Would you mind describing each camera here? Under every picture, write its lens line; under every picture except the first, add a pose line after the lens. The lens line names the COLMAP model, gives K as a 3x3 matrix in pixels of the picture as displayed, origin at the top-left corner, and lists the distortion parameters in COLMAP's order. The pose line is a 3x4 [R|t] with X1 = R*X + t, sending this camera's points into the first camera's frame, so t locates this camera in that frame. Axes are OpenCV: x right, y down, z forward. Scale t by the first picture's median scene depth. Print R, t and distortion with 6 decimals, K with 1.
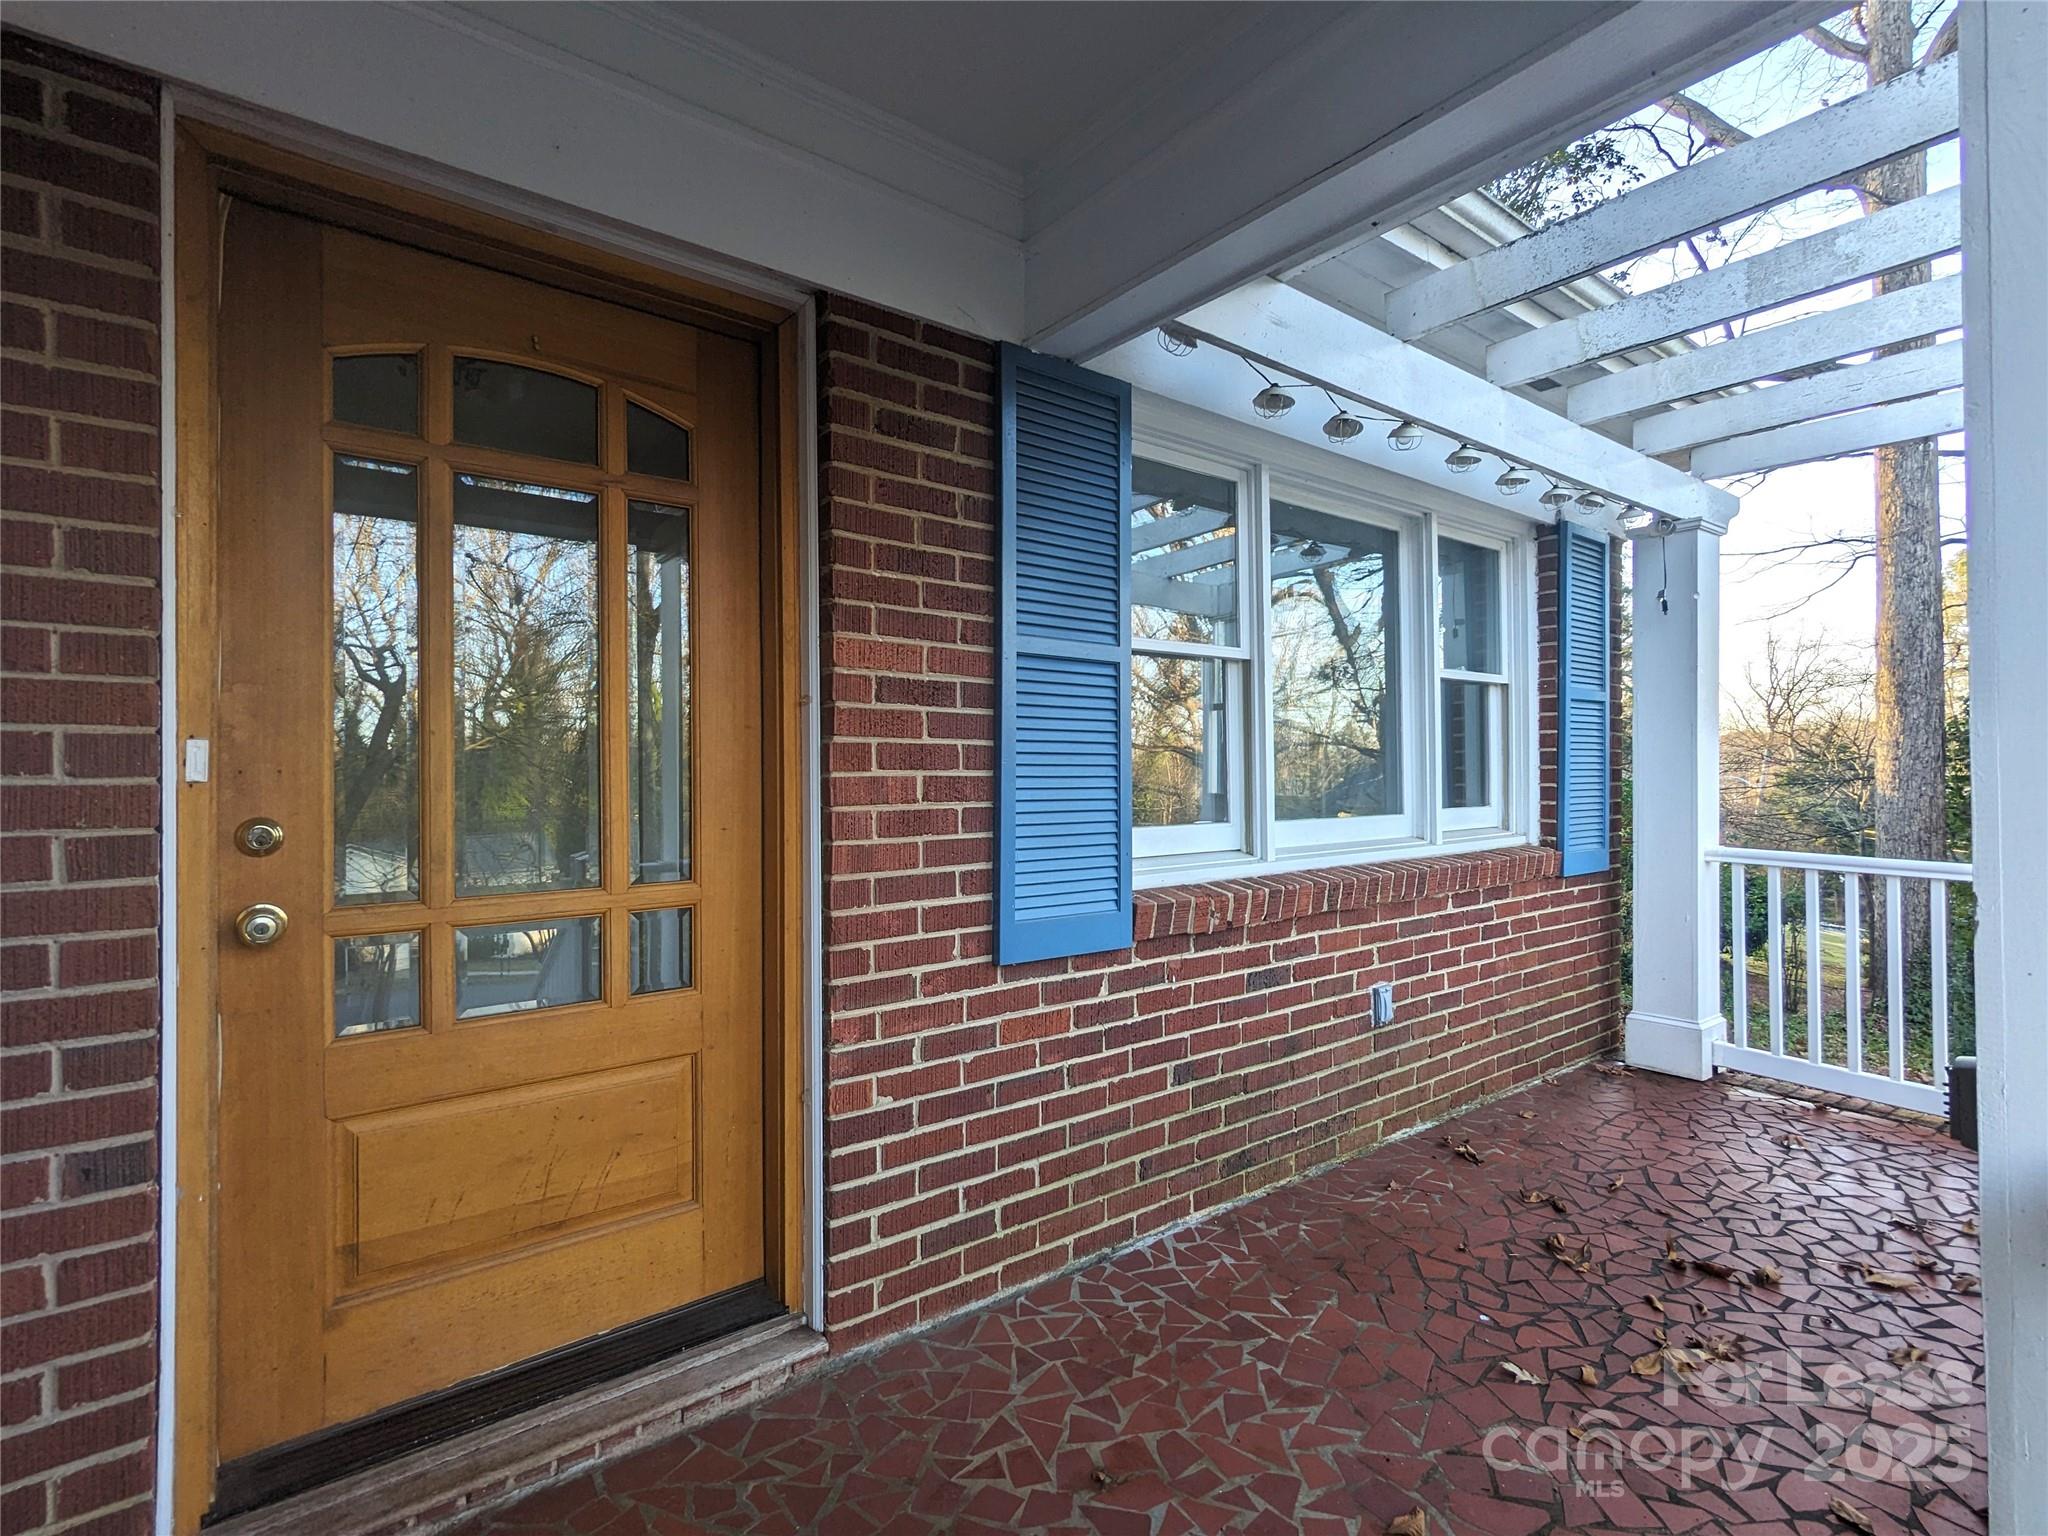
lens RADIAL K [[964.7, 0, 1024.0], [0, 964.7, 768.0], [0, 0, 1]] dist [-0.001710, -0.000165]
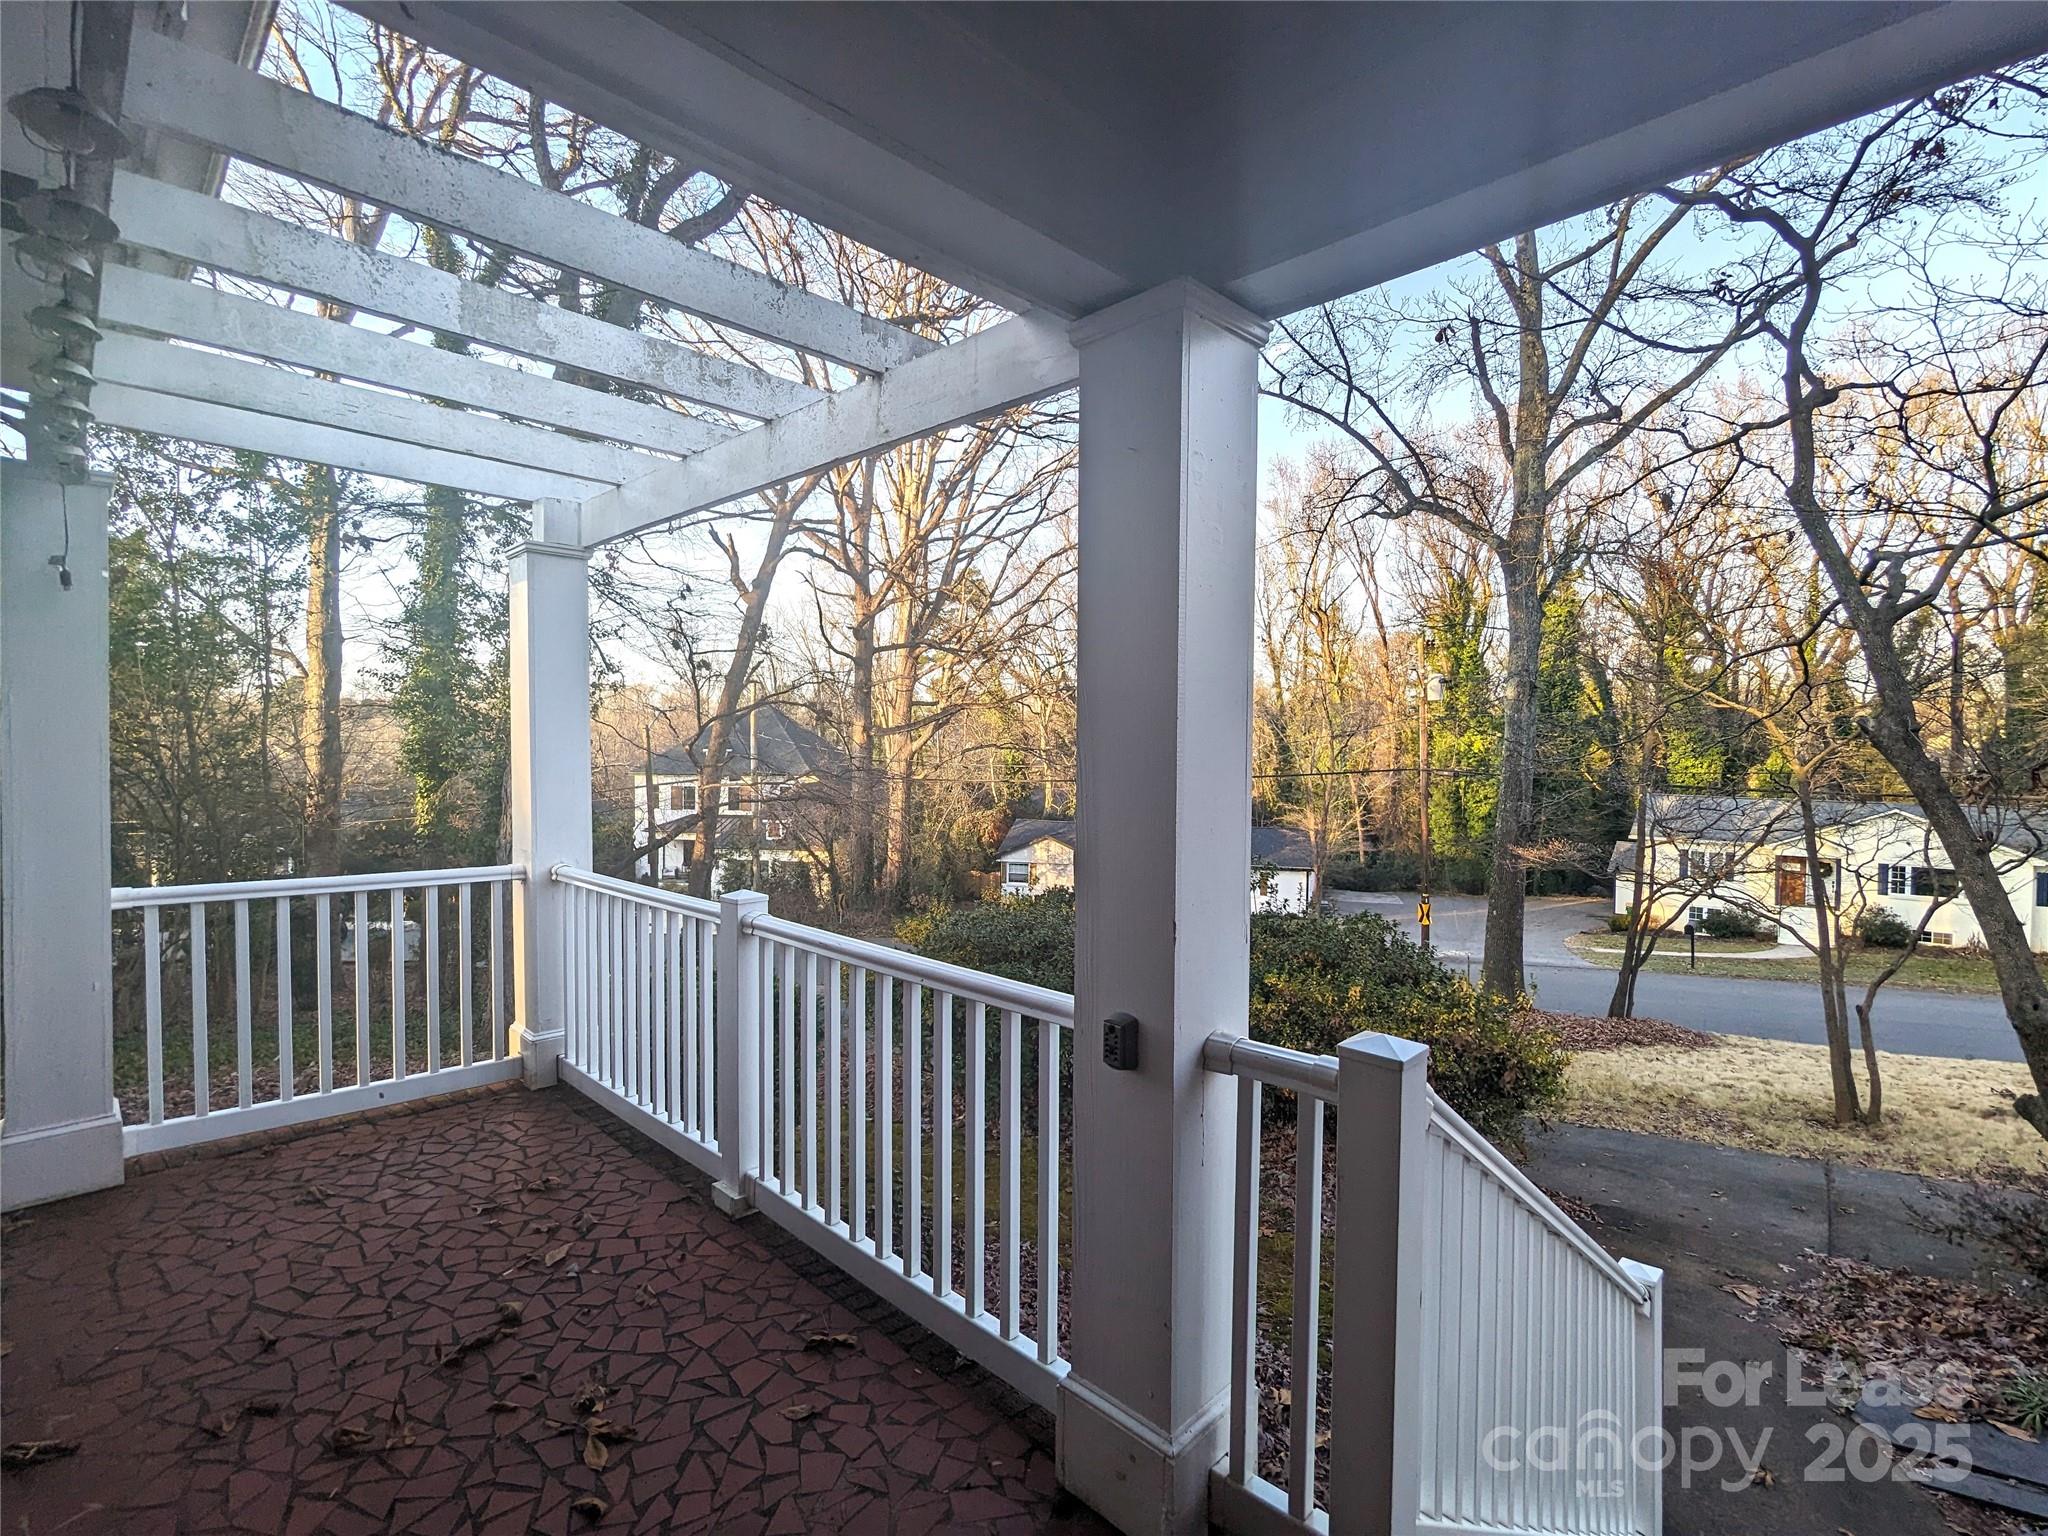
lens RADIAL K [[964.7, 0, 1024.0], [0, 964.7, 768.0], [0, 0, 1]] dist [-0.001710, -0.000165]
pose [[-0.130246, -0.024606, 0.991176, -0.248330], [-0.009381, 0.999678, 0.023584, -0.064811], [-0.991437, -0.006227, -0.130435, 0.512938]]
